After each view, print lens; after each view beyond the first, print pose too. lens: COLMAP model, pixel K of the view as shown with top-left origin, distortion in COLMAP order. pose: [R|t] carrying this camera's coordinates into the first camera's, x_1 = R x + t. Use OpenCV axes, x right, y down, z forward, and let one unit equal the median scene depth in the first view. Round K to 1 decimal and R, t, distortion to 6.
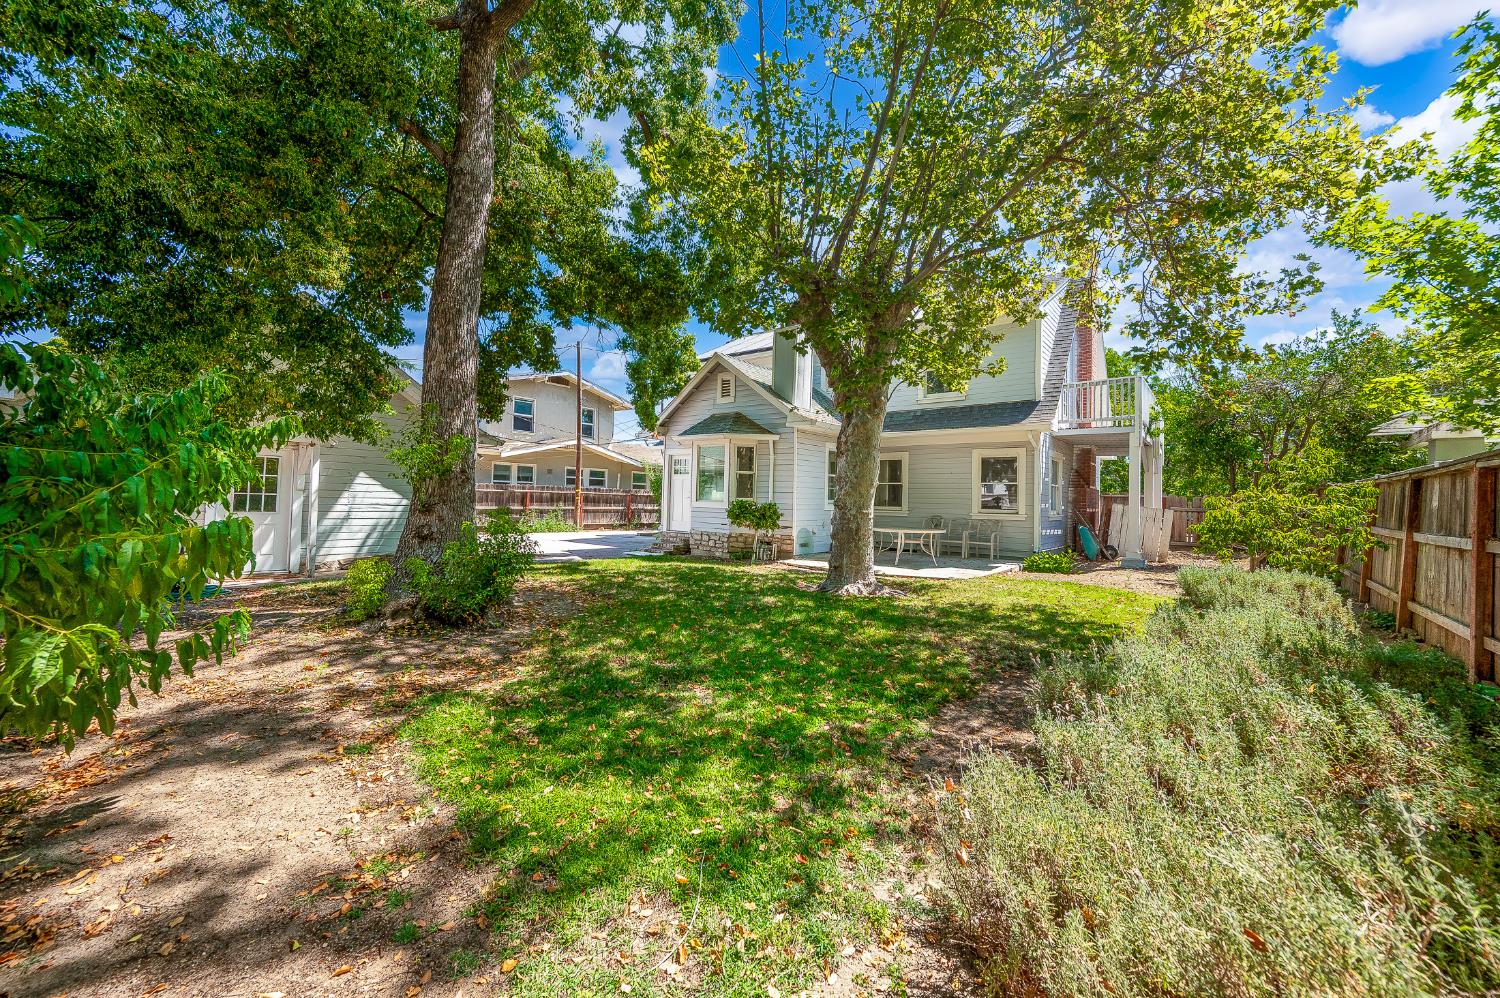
lens RADIAL K [[598.2, 0, 752.1], [0, 598.2, 483.4], [0, 0, 1]] dist [-0.000167, -0.000161]
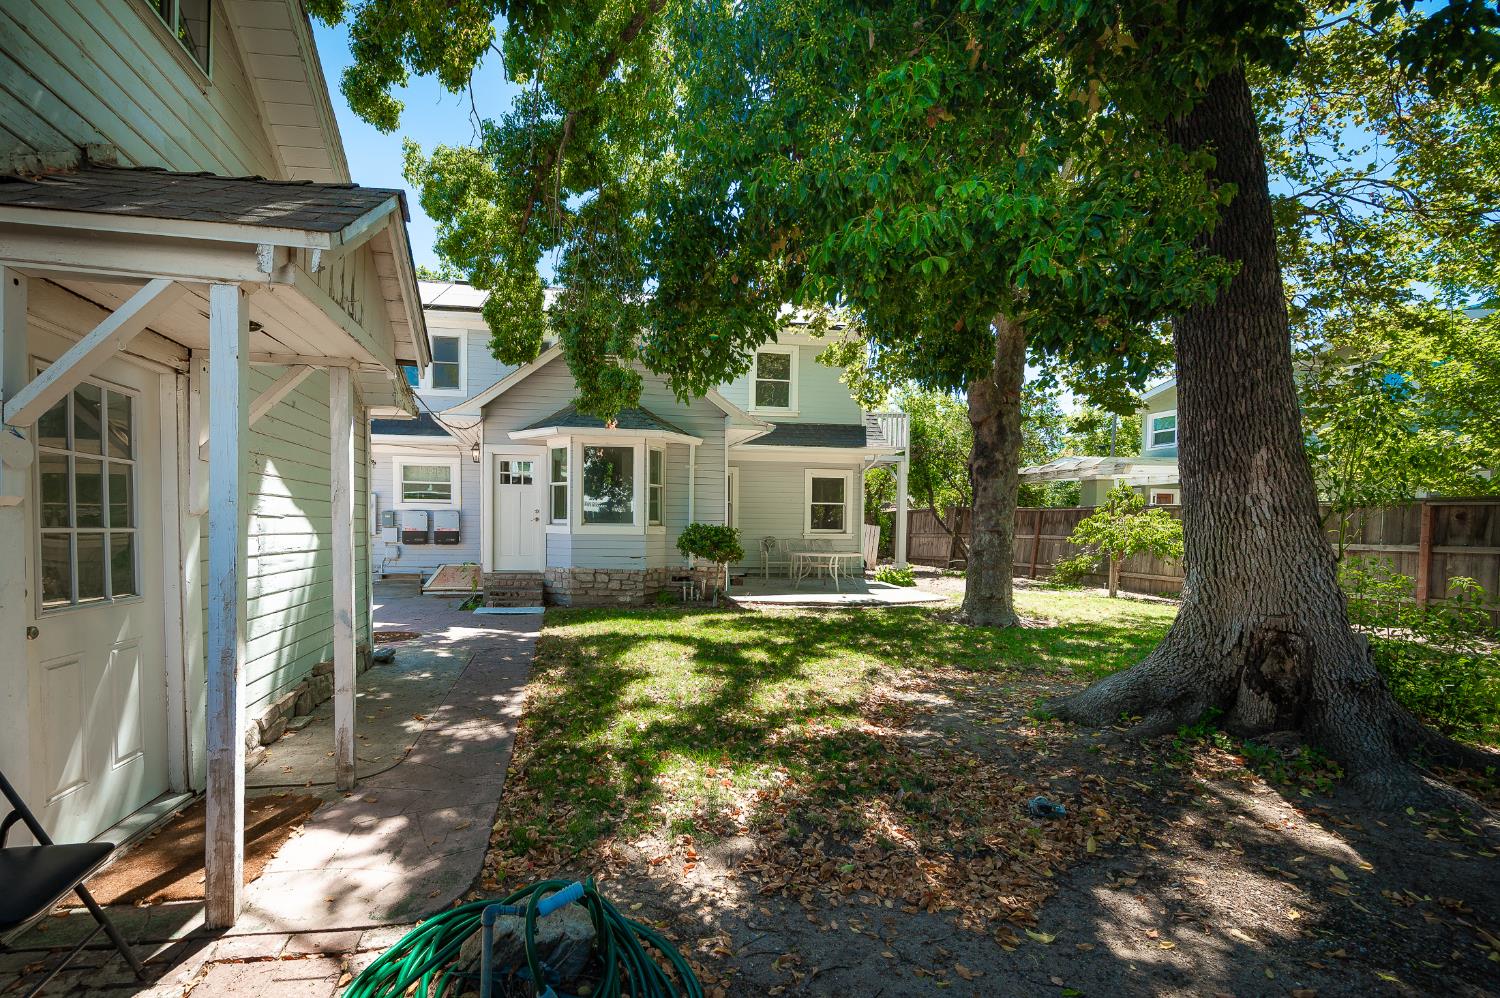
lens RADIAL K [[660.2, 0, 675.0], [0, 660.2, 518.1], [0, 0, 1]] dist [-0.000003, -0.000058]
pose [[0.666649, -0.008487, 0.745323, -0.615359], [-0.016775, 0.999511, 0.026386, -0.000064], [-0.745183, -0.030093, 0.666181, 0.439964]]
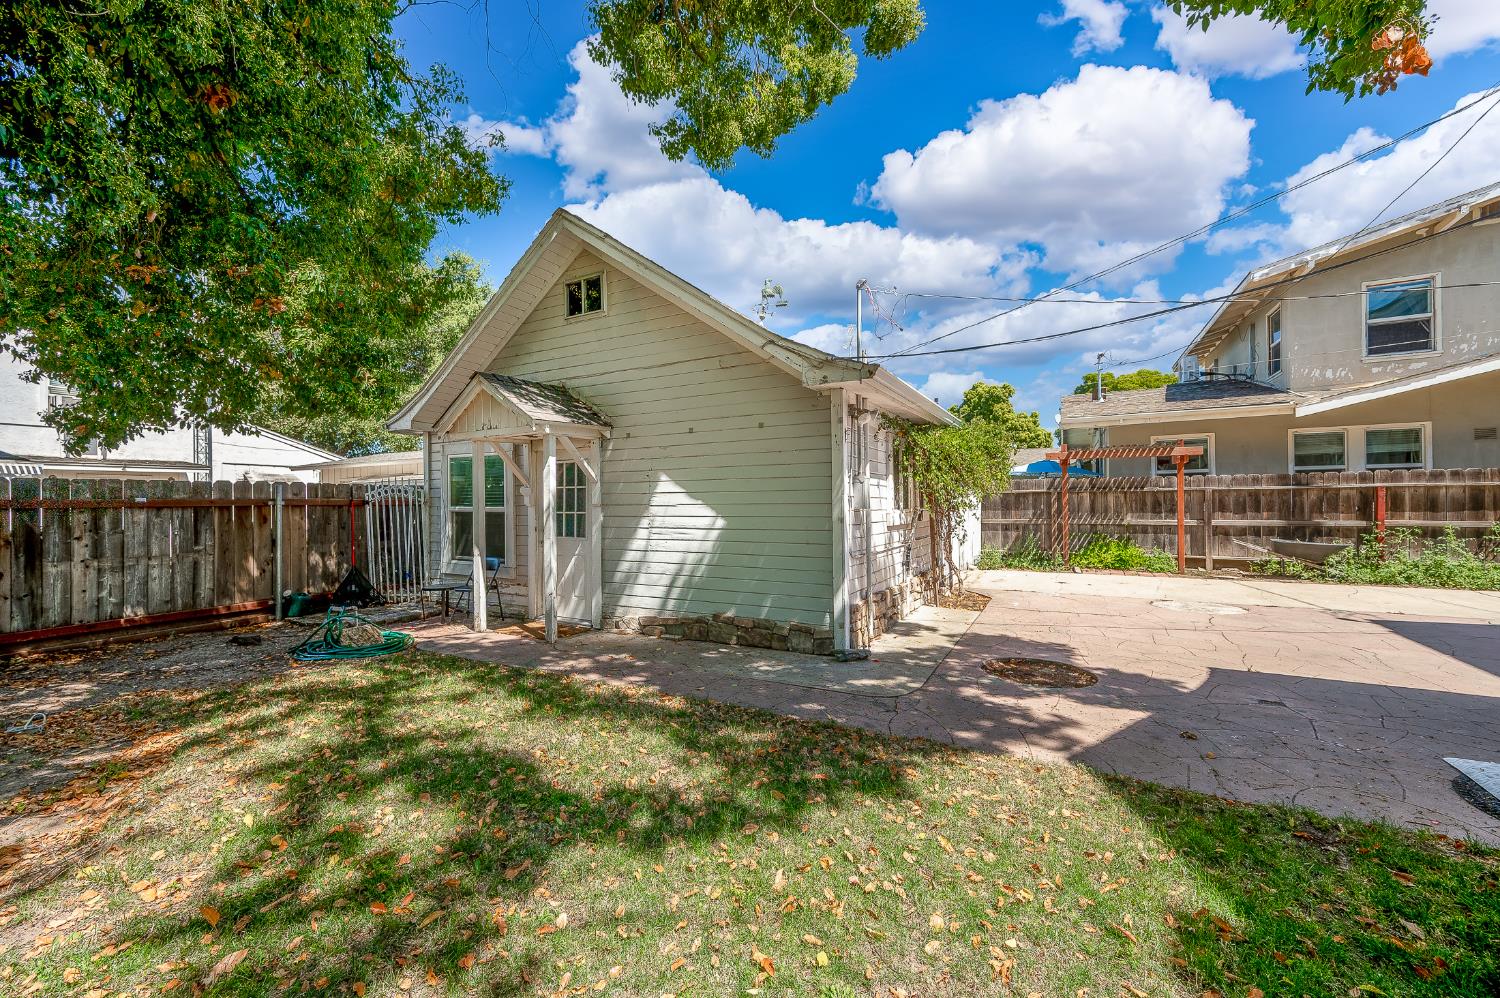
lens RADIAL K [[592.4, 0, 749.3], [0, 592.4, 496.1], [0, 0, 1]] dist [0.000343, 0.000088]
pose [[0.172237, -0.031684, -0.984546, -0.046998], [0.044939, 0.998695, -0.024277, 0.017365], [0.984030, -0.040063, 0.173436, 0.769553]]
